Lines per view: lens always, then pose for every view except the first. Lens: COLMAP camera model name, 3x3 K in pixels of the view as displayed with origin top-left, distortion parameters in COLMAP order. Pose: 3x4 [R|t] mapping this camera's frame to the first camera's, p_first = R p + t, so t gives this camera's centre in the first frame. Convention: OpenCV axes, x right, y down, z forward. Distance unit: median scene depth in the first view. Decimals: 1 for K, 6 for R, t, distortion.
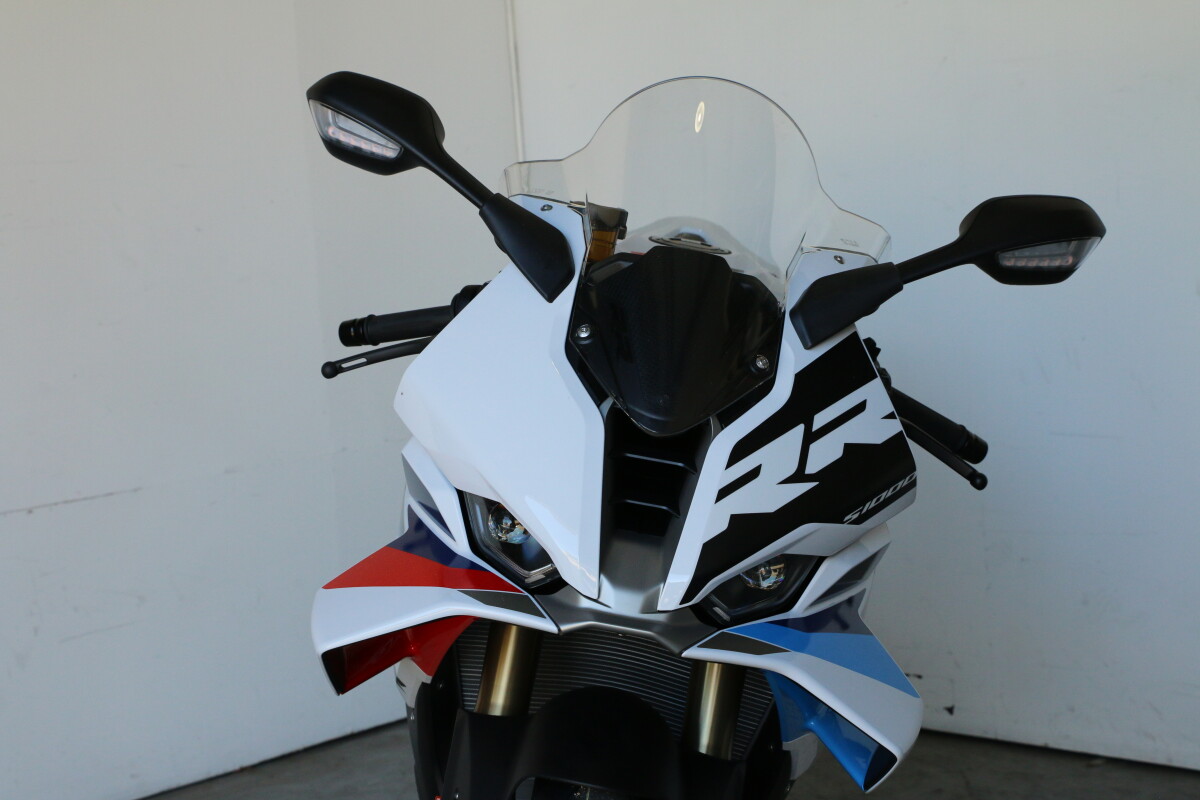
lens RADIAL K [[2166.4, 0, 600.0], [0, 2166.4, 400.0], [0, 0, 1]] dist [-0.017446, 0.129801]
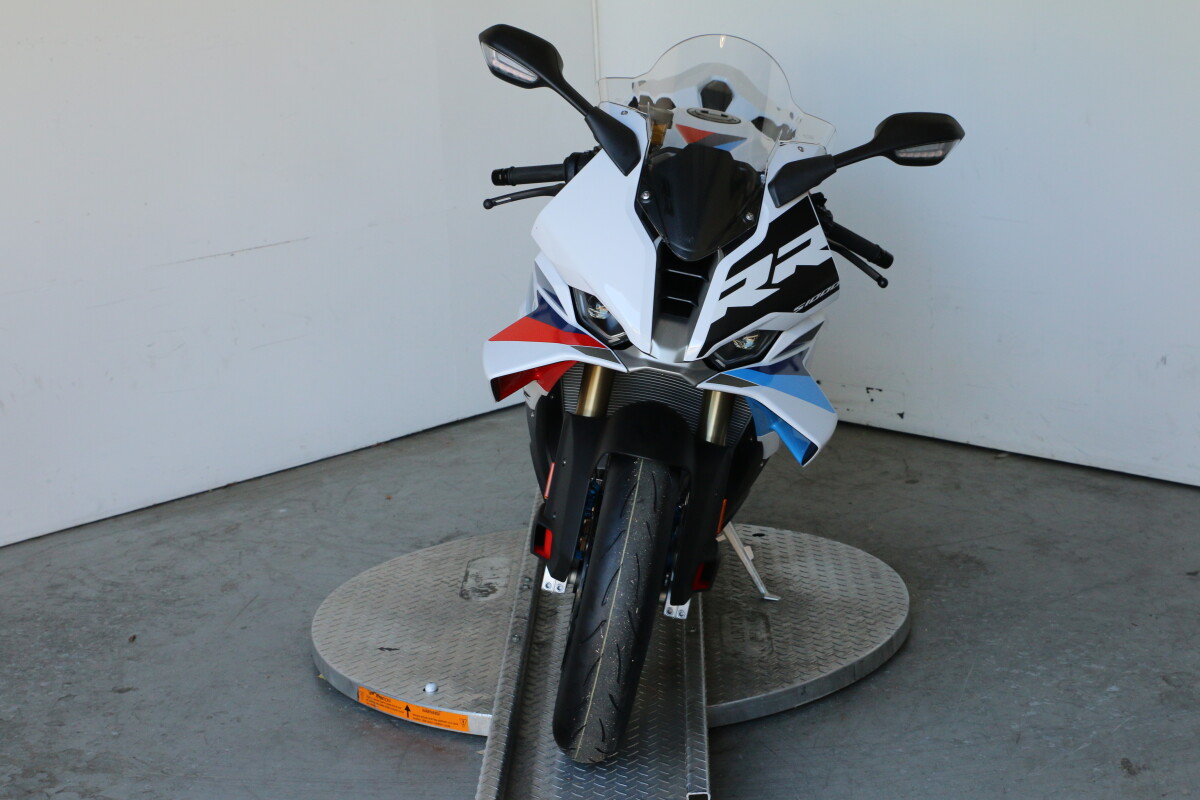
lens RADIAL K [[2216.2, 0, 600.0], [0, 2216.2, 400.0], [0, 0, 1]] dist [-0.015087, 0.271273]
pose [[0.999534, 0.026234, -0.015582, -0.011817], [-0.023715, 0.989257, 0.144250, -0.121526], [0.019199, -0.143813, 0.989419, -0.737895]]
